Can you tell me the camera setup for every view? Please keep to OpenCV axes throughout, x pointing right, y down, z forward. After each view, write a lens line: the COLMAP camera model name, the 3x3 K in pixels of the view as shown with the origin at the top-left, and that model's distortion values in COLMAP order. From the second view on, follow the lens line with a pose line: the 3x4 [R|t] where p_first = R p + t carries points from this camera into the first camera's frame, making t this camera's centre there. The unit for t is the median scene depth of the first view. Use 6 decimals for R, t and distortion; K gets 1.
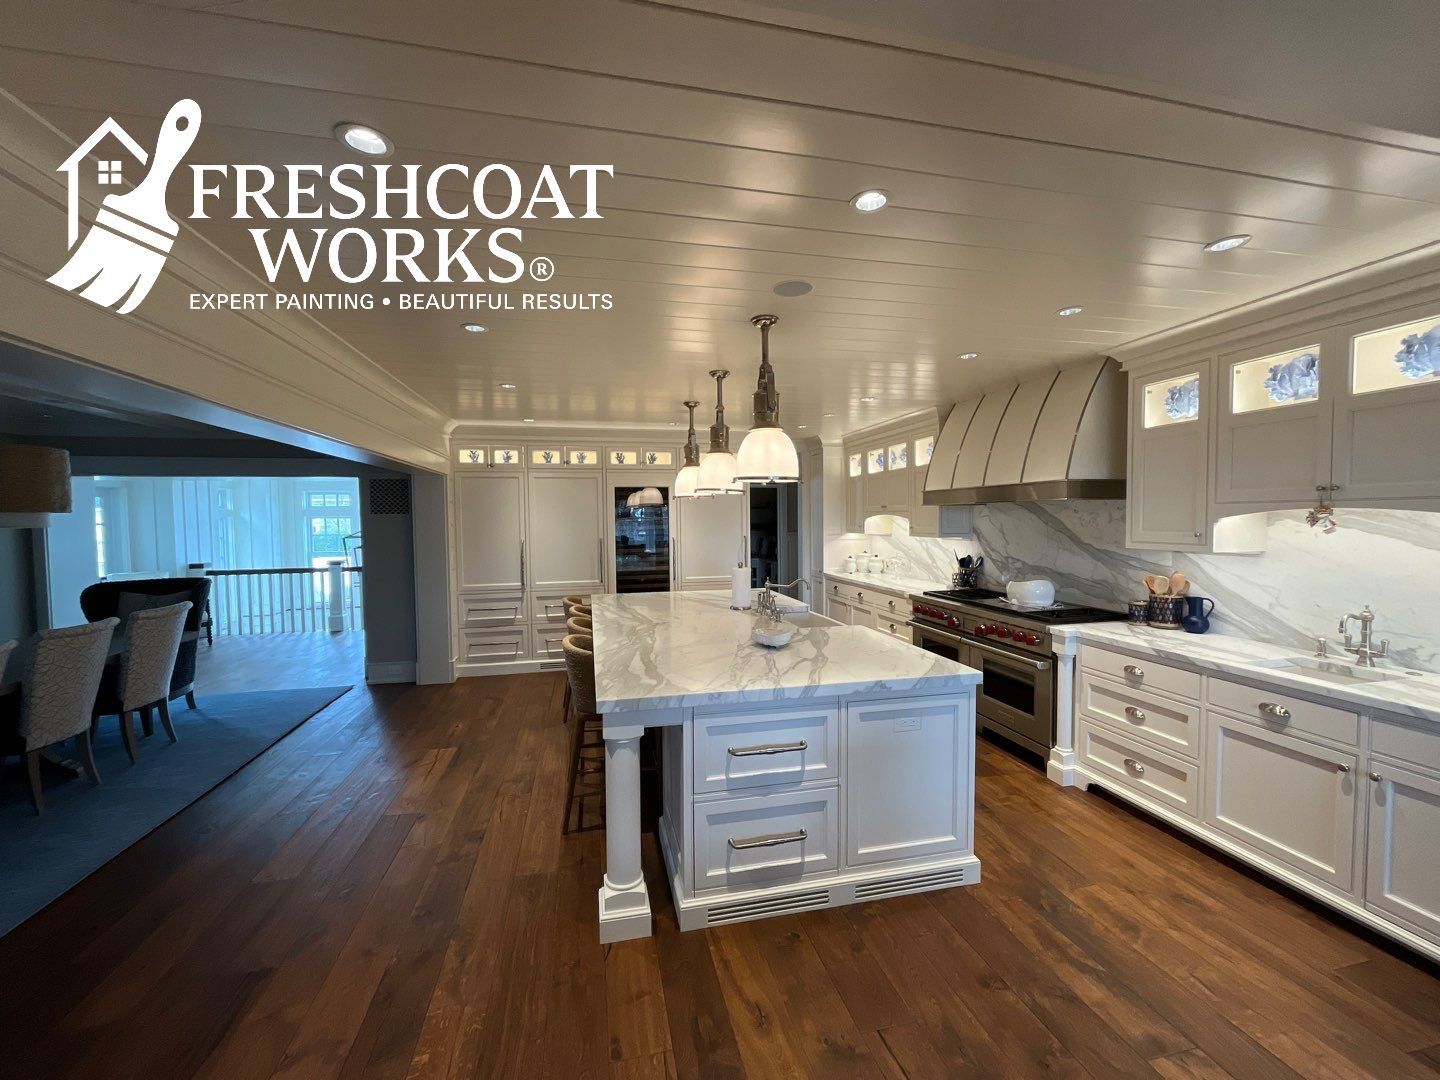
lens RADIAL K [[585.6, 0, 715.4], [0, 585.6, 544.3], [0, 0, 1]] dist [0.002871, -0.000804]
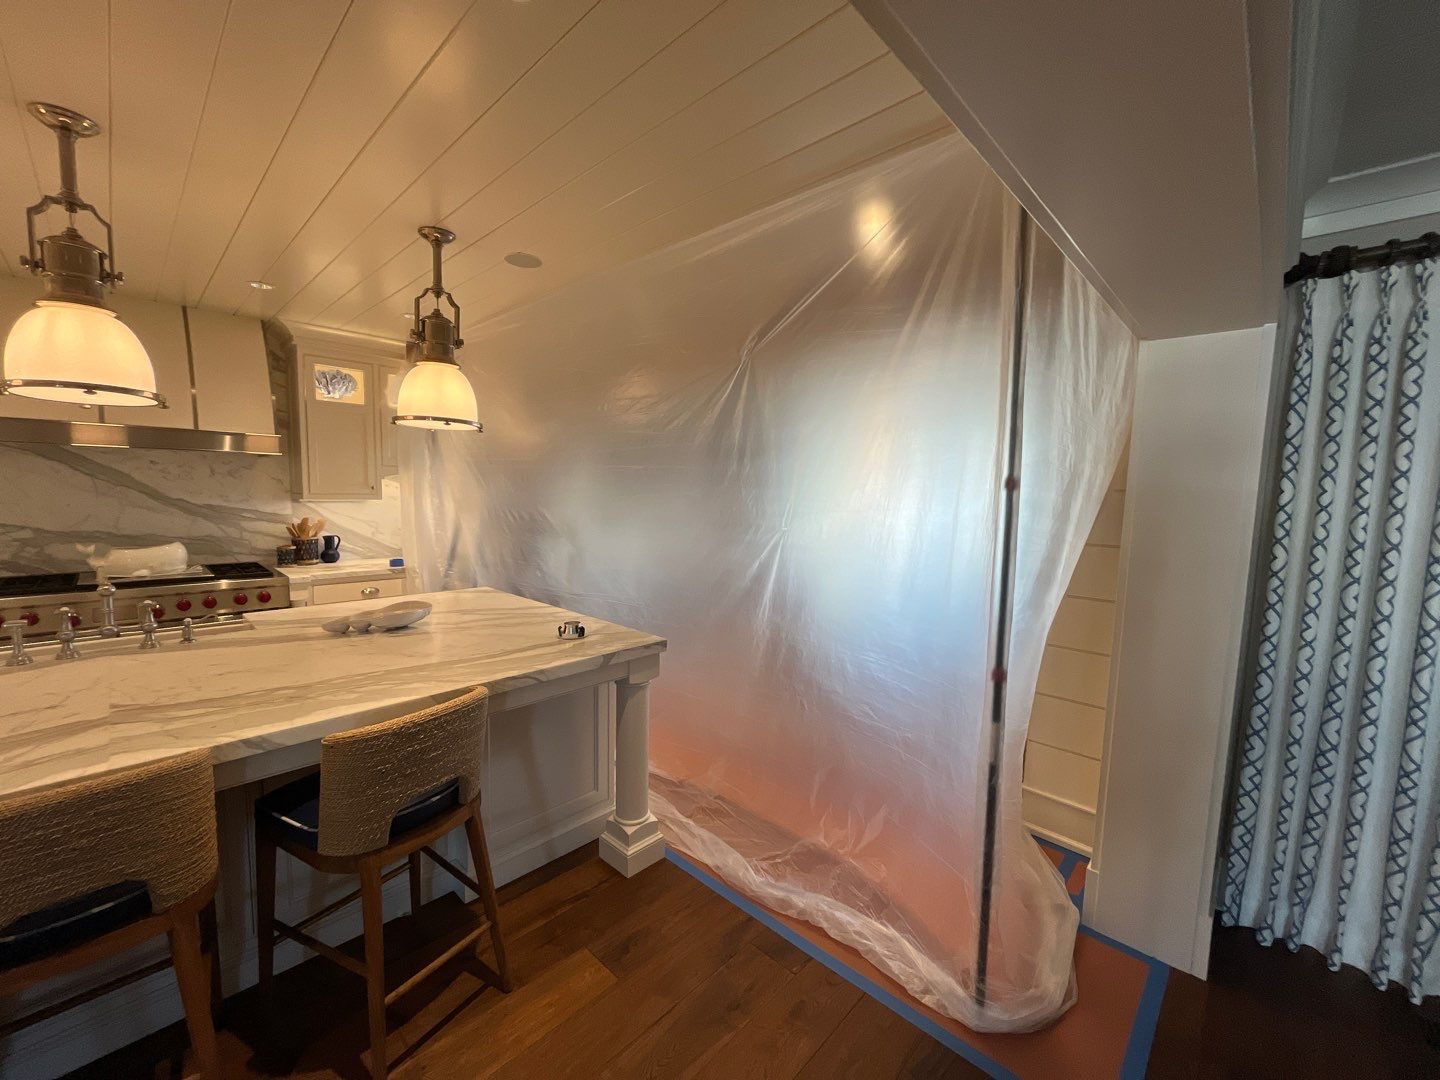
lens RADIAL K [[585.6, 0, 716.8], [0, 585.6, 534.3], [0, 0, 1]] dist [0.002871, -0.000804]
pose [[-0.551681, -0.066285, 0.831417, -0.821686], [0.021327, 0.995390, 0.093509, -0.018603], [-0.833782, 0.069318, -0.547724, 1.084960]]
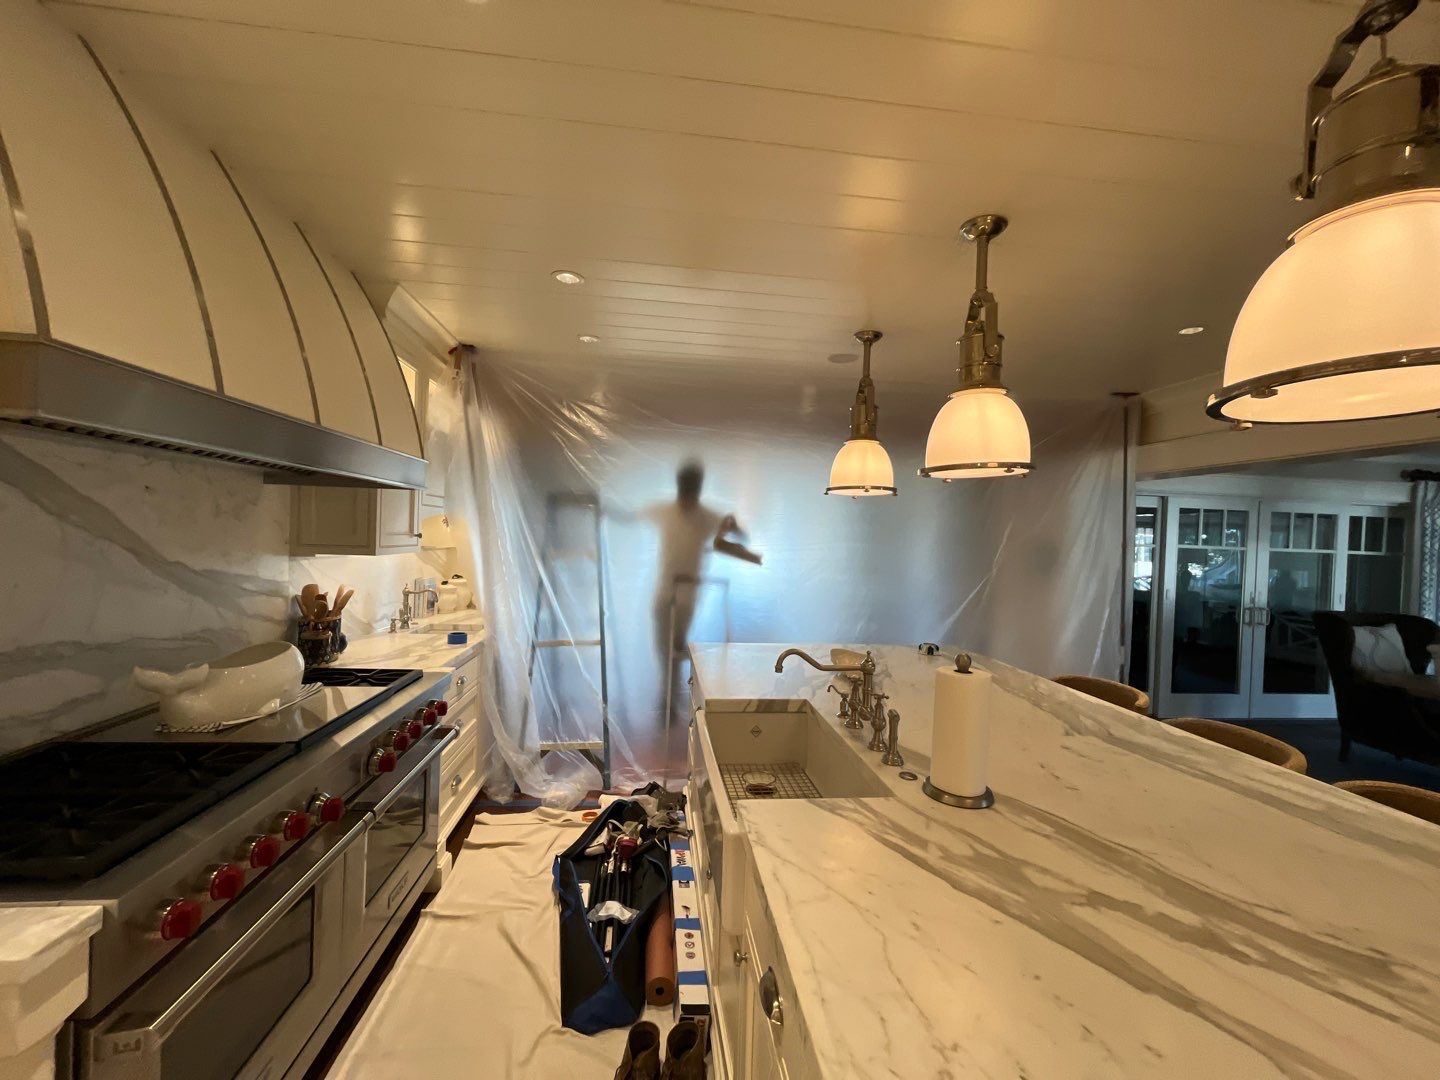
lens RADIAL K [[579.7, 0, 723.2], [0, 579.7, 545.2], [0, 0, 1]] dist [0.002475, 0.000233]
pose [[-0.995467, -0.034895, 0.088474, 0.215205], [-0.029899, 0.997916, 0.057181, -0.072452], [-0.090285, 0.054276, -0.994436, 1.923088]]
